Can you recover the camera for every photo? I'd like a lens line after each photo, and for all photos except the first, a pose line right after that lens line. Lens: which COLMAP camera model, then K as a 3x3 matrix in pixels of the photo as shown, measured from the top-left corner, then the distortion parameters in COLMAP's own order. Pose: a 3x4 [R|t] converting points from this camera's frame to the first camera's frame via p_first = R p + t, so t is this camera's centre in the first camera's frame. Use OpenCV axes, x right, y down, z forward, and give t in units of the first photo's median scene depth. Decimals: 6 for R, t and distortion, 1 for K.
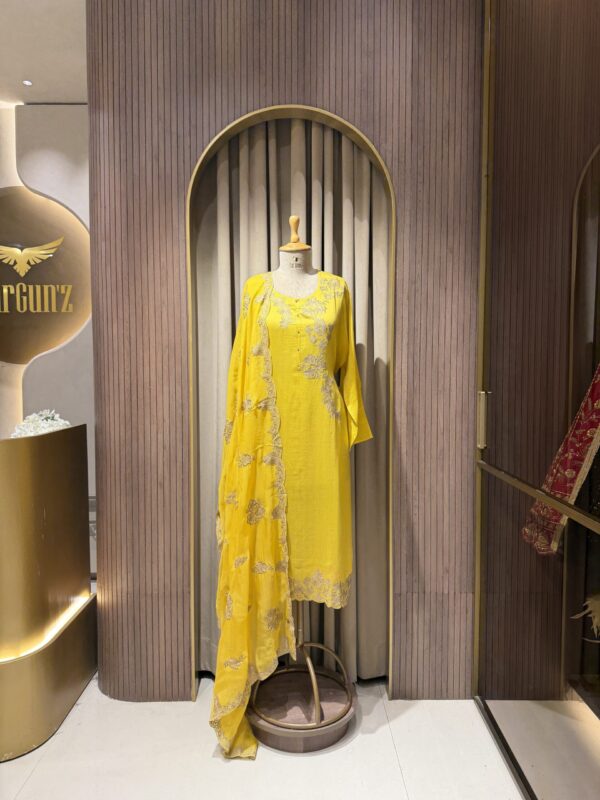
lens RADIAL K [[566.3, 0, 304.3], [0, 566.3, 401.4], [0, 0, 1]] dist [0.047871, -0.077573]
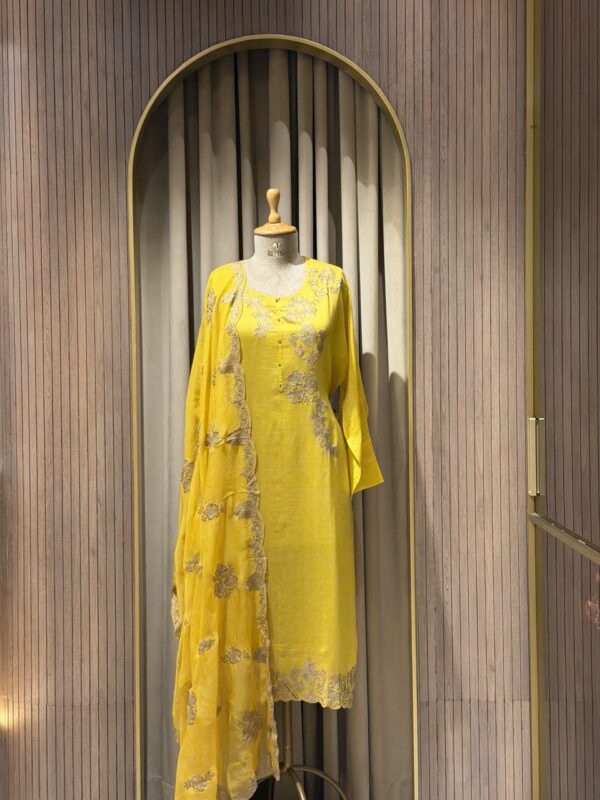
lens RADIAL K [[1128.4, 0, 307.0], [0, 1128.4, 406.1], [0, 0, 1]] dist [0.103699, 0.000000]
pose [[0.999909, -0.011295, -0.007415, 0.032404], [0.011017, 0.999274, -0.036460, 0.017495], [0.007821, 0.036375, 0.999308, -0.456622]]
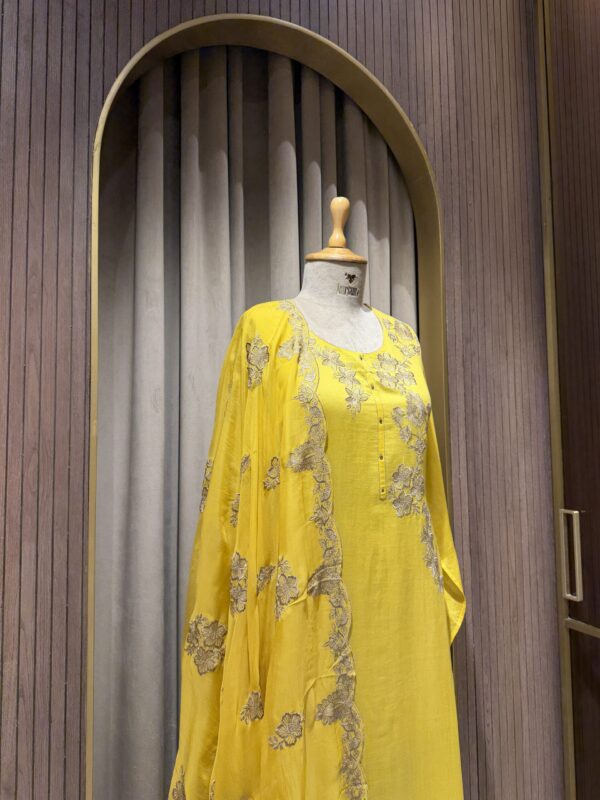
lens RADIAL K [[566.3, 0, 301.2], [0, 566.3, 401.4], [0, 0, 1]] dist [0.047871, -0.077573]
pose [[0.903506, 0.018566, 0.428173, -0.246763], [0.037000, 0.991952, -0.121087, -0.072369], [-0.426975, 0.125246, 0.895548, 0.521214]]
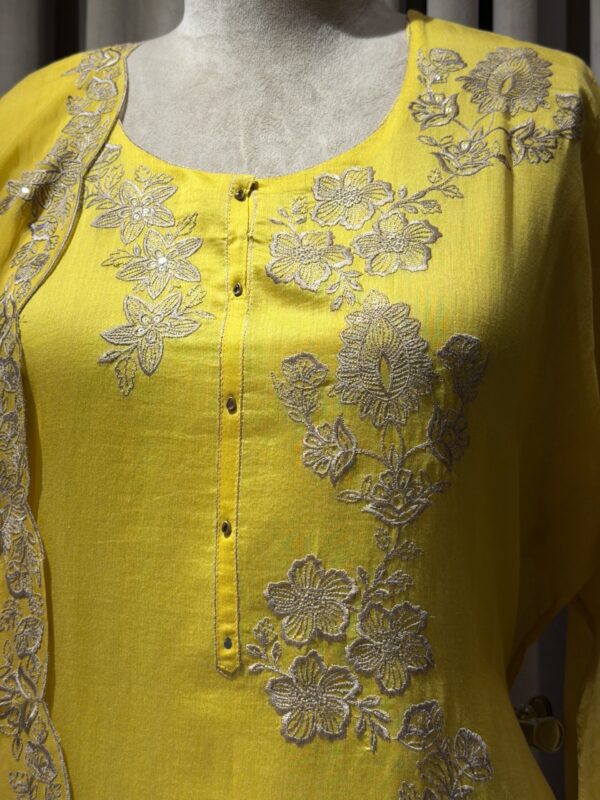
lens RADIAL K [[1128.4, 0, 298.7], [0, 1128.4, 400.7], [0, 0, 1]] dist [0.103699, 0.000000]
pose [[0.973639, 0.001174, -0.228091, 0.062833], [-0.020462, 0.996404, -0.082217, -0.087859], [0.227174, 0.084717, 0.970162, 0.643173]]
